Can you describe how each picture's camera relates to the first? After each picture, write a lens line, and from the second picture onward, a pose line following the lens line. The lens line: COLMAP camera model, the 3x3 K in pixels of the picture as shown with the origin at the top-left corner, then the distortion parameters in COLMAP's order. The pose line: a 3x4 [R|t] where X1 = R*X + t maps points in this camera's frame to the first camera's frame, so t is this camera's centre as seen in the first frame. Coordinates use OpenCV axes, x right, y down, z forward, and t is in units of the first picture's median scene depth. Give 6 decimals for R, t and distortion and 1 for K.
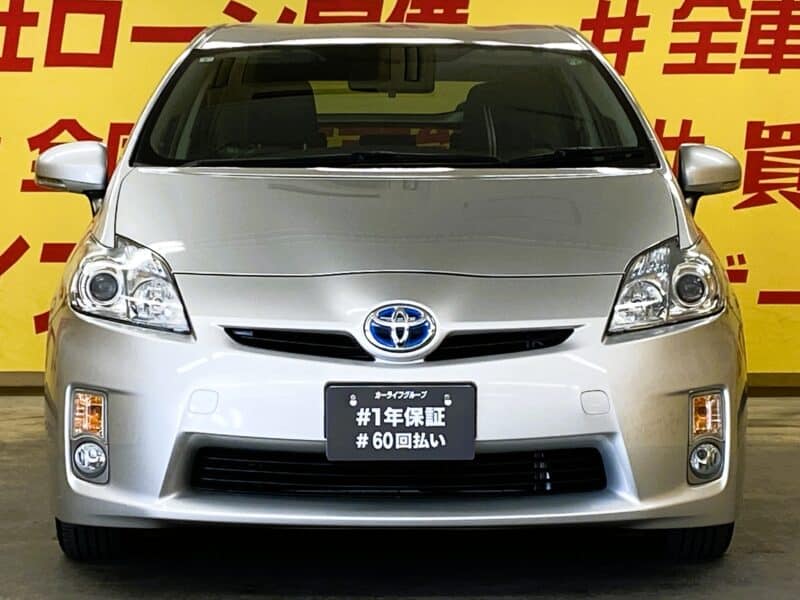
lens RADIAL K [[2296.9, 0, 396.0], [0, 2296.9, 302.1], [0, 0, 1]] dist [0.123871, 0.000000]
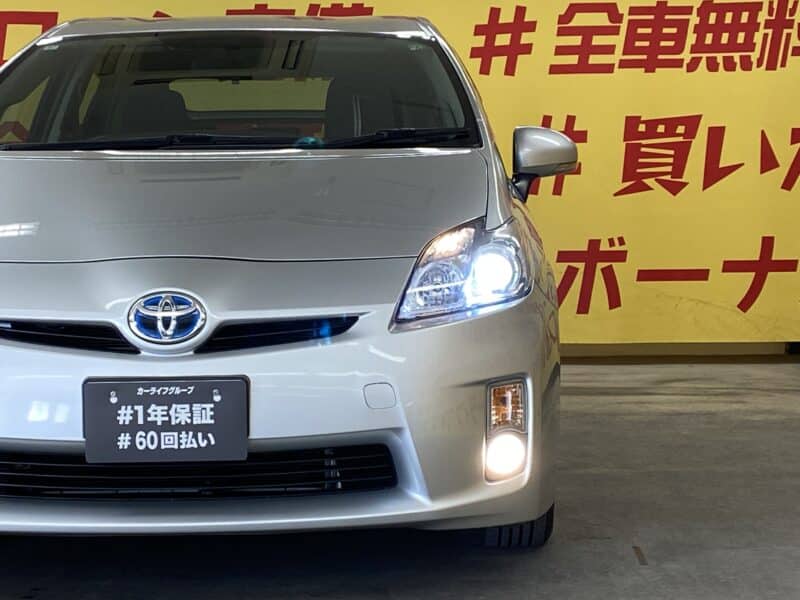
lens RADIAL K [[1799.4, 0, 400.3], [0, 1799.4, 295.3], [0, 0, 1]] dist [0.112670, 0.000000]
pose [[0.999927, -0.010598, -0.005762, 0.096292], [0.010650, 0.999901, 0.009225, -0.003321], [0.005664, -0.009286, 0.999941, 0.266079]]
